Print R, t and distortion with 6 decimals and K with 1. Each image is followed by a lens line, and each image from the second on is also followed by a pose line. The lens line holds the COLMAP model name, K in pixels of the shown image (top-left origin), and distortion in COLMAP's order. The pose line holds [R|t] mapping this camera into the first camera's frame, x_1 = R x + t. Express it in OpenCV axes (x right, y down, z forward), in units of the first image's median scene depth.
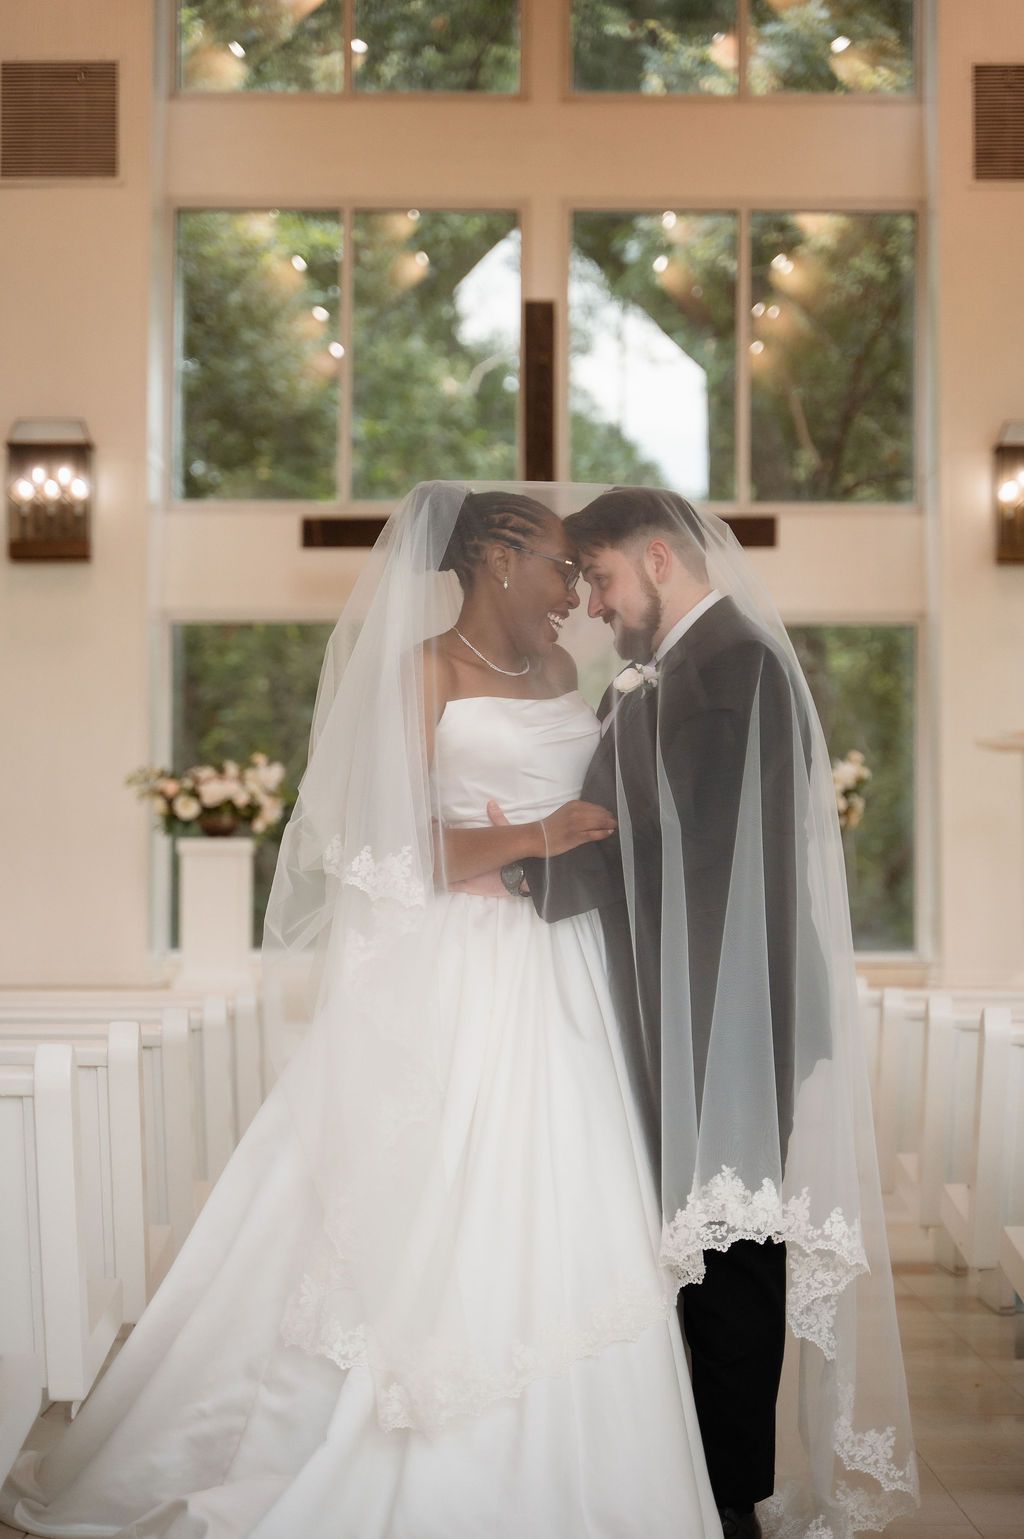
lens RADIAL K [[3370.1, 0, 518.8], [0, 3370.1, 717.7], [0, 0, 1]] dist [0.023589, 0.000000]
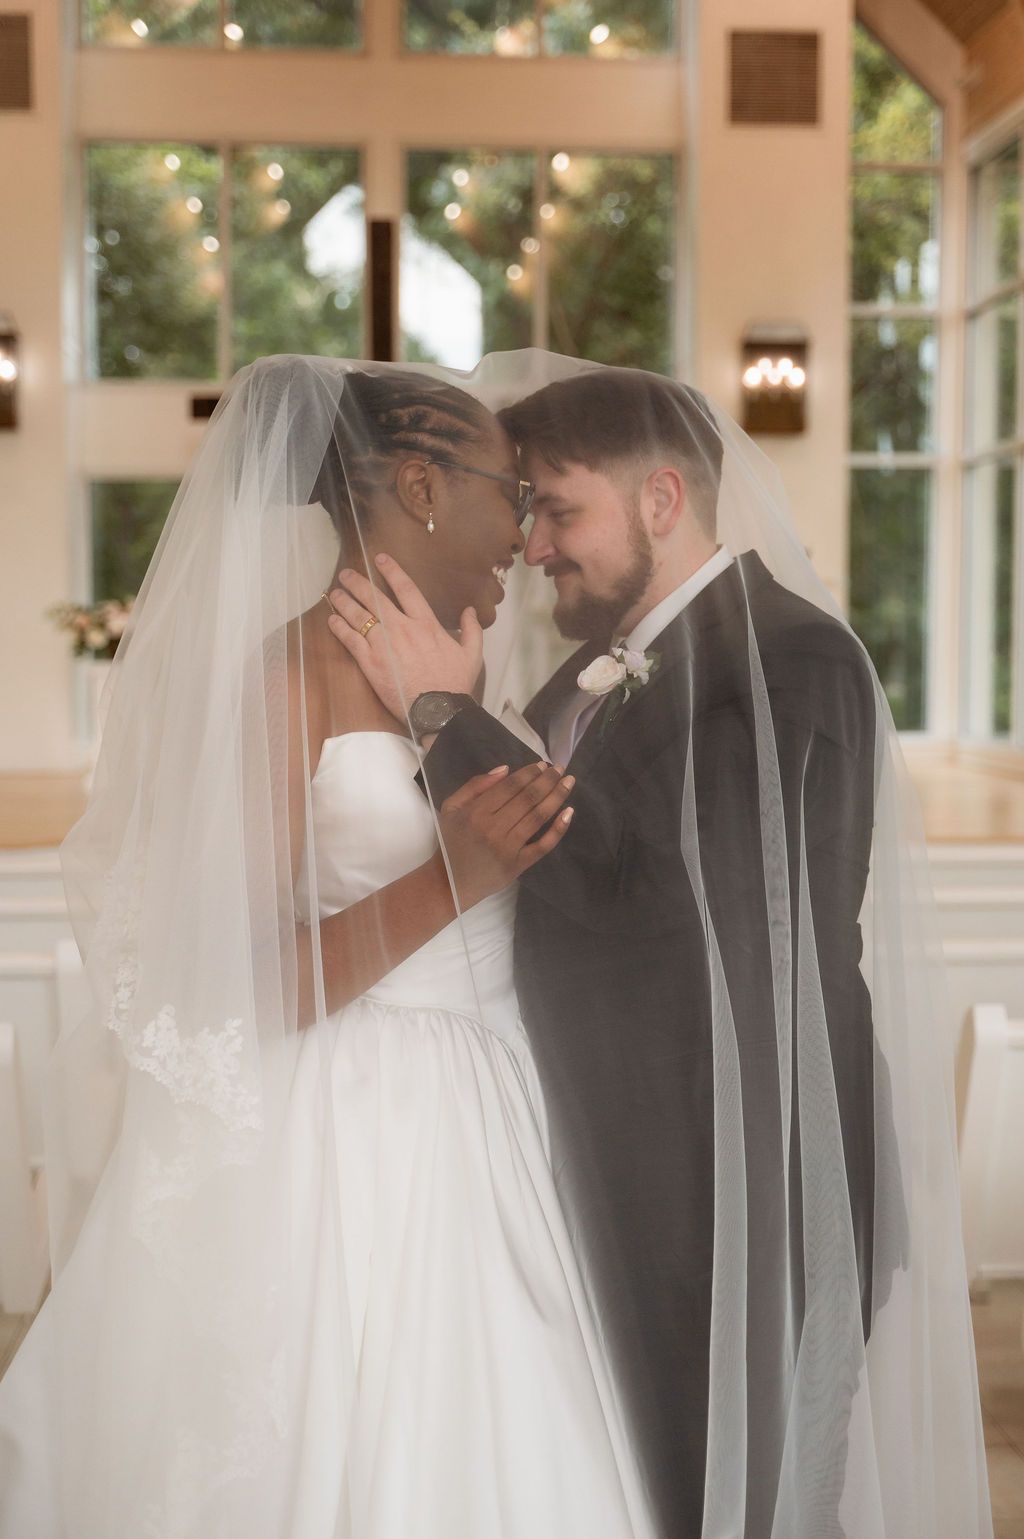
lens RADIAL K [[2096.6, 0, 512.8], [0, 2096.6, 771.7], [0, 0, 1]] dist [-0.009899, 0.000000]
pose [[0.996986, -0.008212, 0.077141, -0.005794], [-0.001085, 0.992808, 0.119712, -0.014228], [-0.077569, -0.119434, 0.989807, 0.212115]]
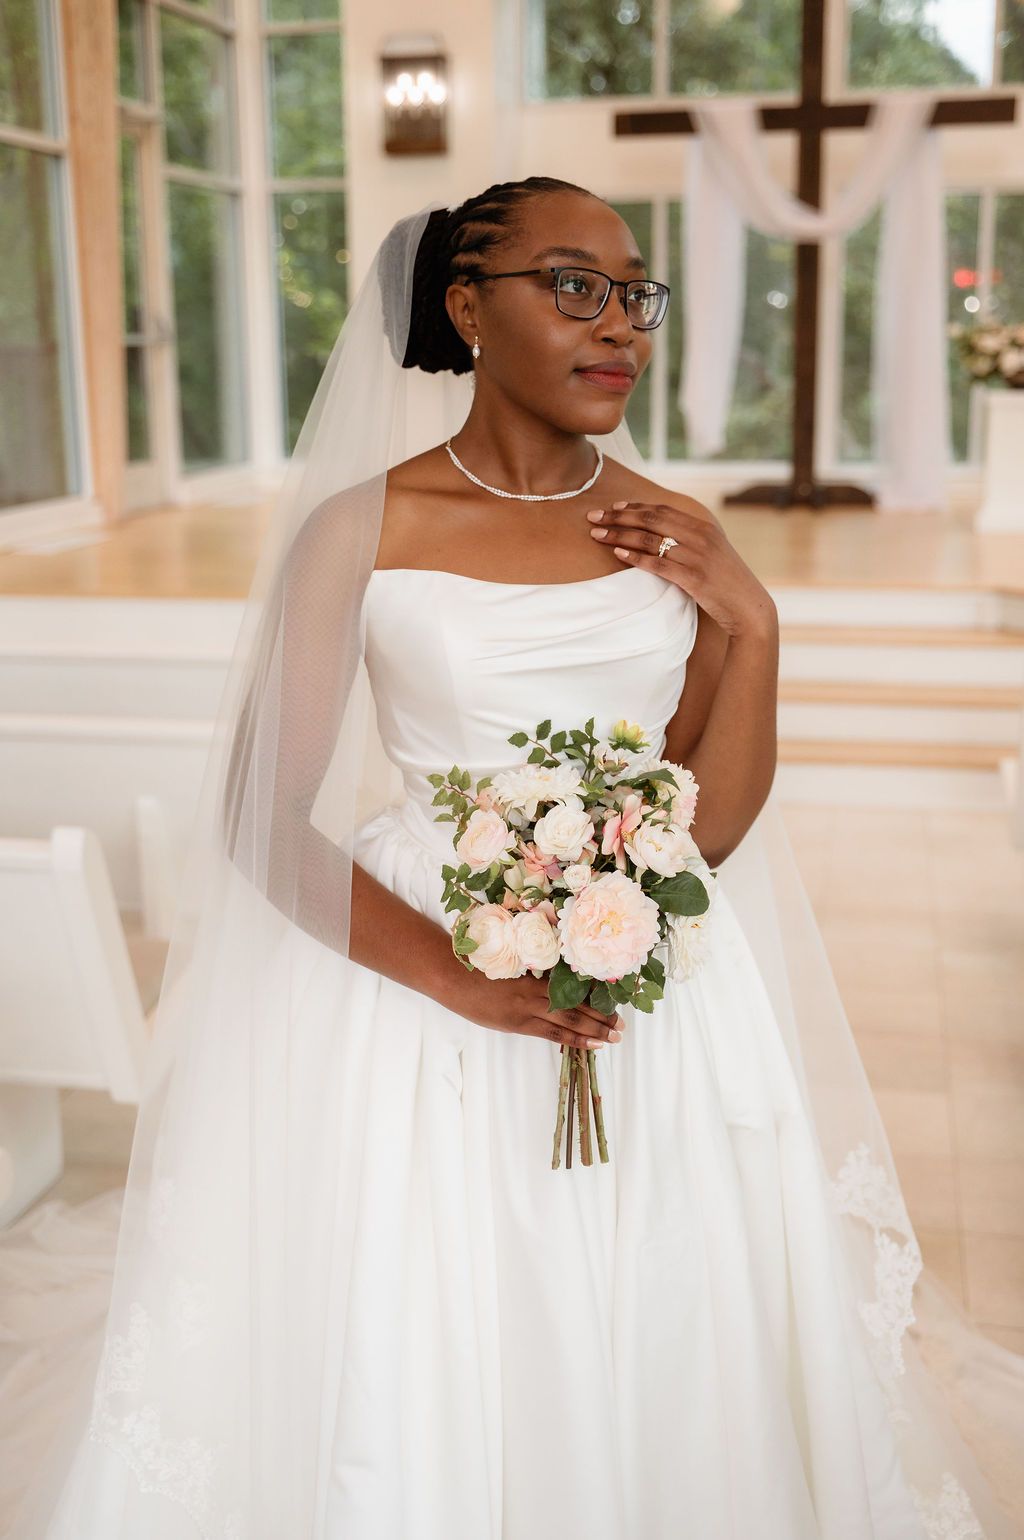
lens RADIAL K [[1825.5, 0, 519.5], [0, 1825.5, 721.7], [0, 0, 1]] dist [0.046471, 0.000000]
pose [[0.980865, 0.029403, -0.192456, 0.035311], [0.020928, 0.966878, 0.254381, -0.016010], [0.193561, -0.253541, 0.947761, 0.311460]]
